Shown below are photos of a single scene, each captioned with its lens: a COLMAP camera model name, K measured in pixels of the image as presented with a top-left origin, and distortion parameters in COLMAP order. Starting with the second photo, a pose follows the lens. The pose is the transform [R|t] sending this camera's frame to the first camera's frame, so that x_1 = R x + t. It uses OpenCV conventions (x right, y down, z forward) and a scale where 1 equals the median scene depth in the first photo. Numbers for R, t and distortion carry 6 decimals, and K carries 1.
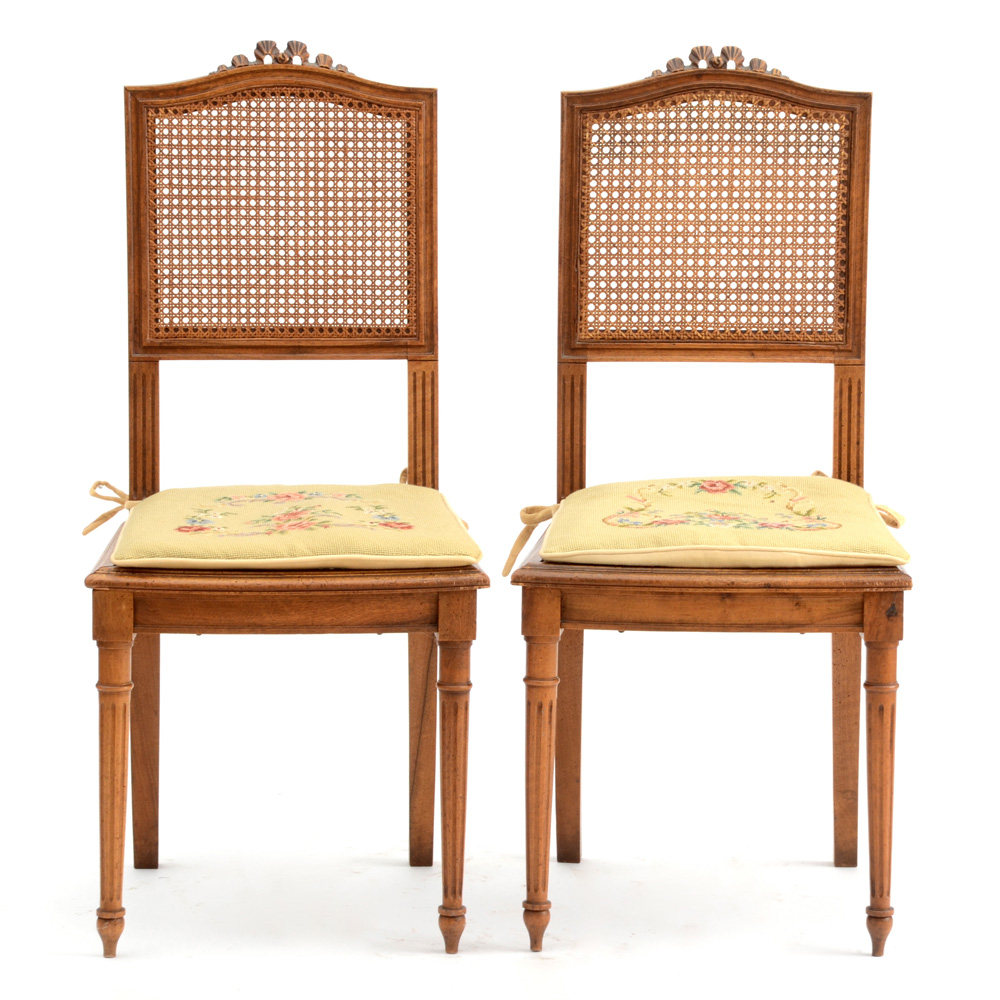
lens RADIAL K [[4288.8, 0, 520.4], [0, 4288.8, 523.7], [0, 0, 1]] dist [0.632032, 0.000000]
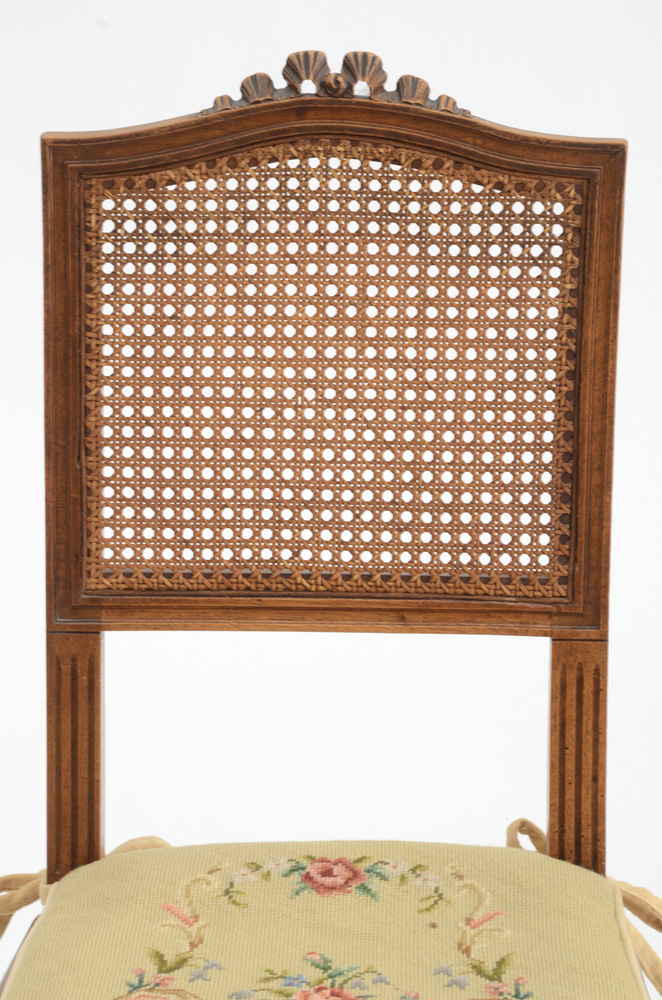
lens RADIAL K [[3295.3, 0, 324.9], [0, 3295.3, 518.0], [0, 0, 1]] dist [0.950851, 0.000000]
pose [[0.999994, 0.001932, -0.002826, 0.045420], [-0.001603, 0.993673, 0.112300, -0.099786], [0.003025, -0.112295, 0.993670, 0.585041]]
